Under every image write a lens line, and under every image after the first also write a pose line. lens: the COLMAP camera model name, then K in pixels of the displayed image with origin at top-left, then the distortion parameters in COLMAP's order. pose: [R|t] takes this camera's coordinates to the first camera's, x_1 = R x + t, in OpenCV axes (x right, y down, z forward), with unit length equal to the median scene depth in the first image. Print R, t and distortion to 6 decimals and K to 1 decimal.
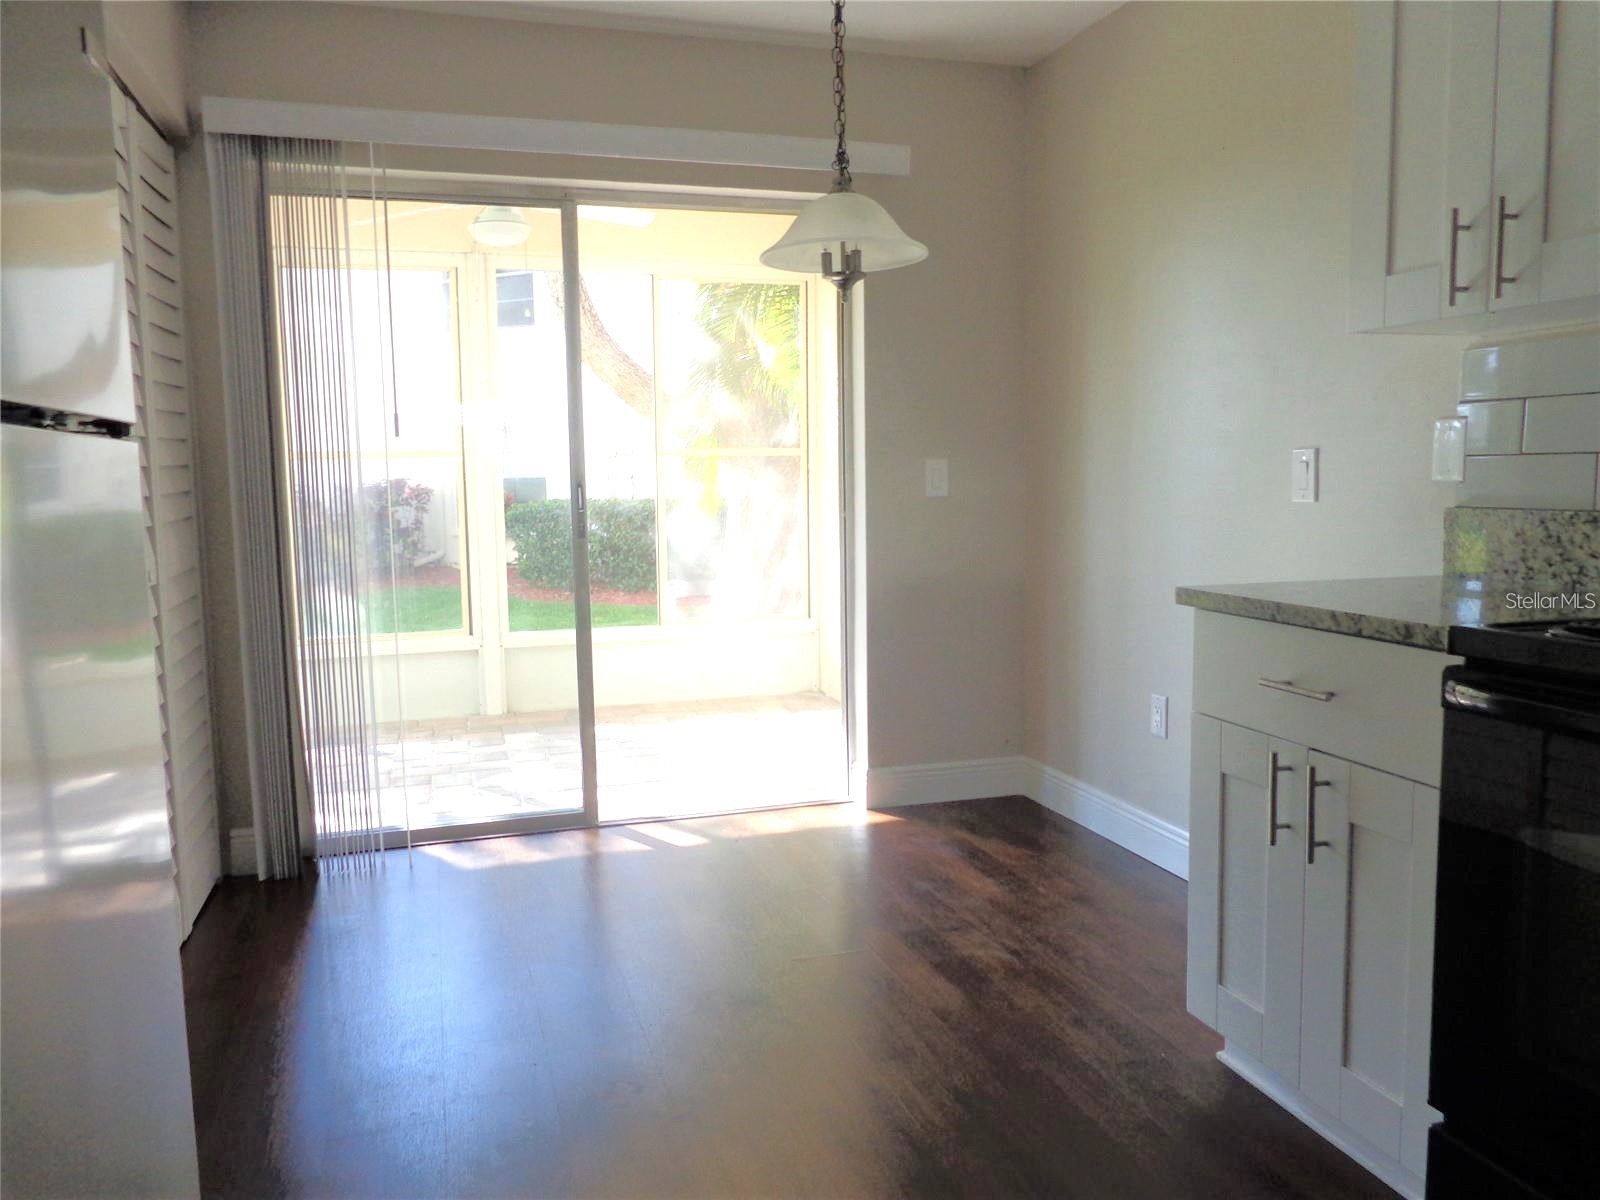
lens RADIAL K [[1189.0, 0, 800.0], [0, 1189.0, 600.0], [0, 0, 1]] dist [-0.000095, 0.004140]
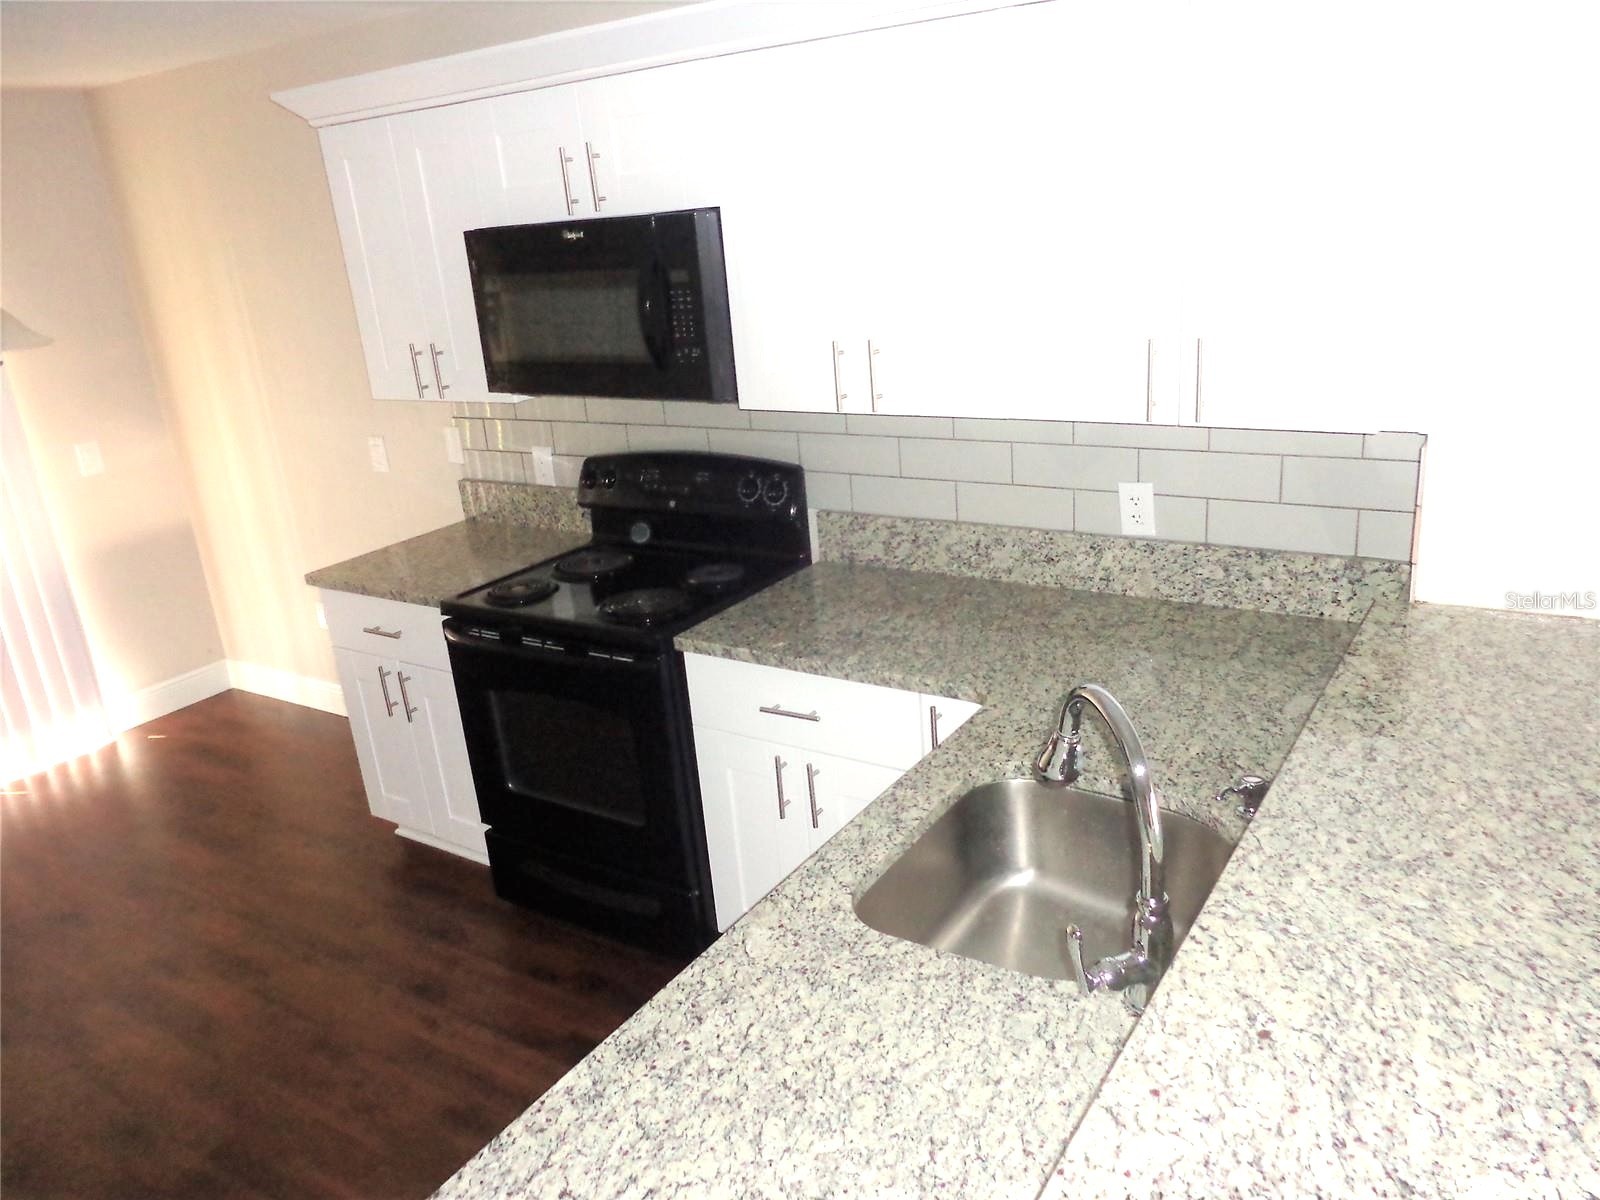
lens RADIAL K [[1189.0, 0, 800.0], [0, 1189.0, 600.0], [0, 0, 1]] dist [-0.000095, 0.004140]
pose [[0.773827, -0.257919, 0.578506, -0.066301], [0.146683, 0.961482, 0.232456, -0.161858], [-0.616178, -0.095024, 0.781854, -0.428284]]
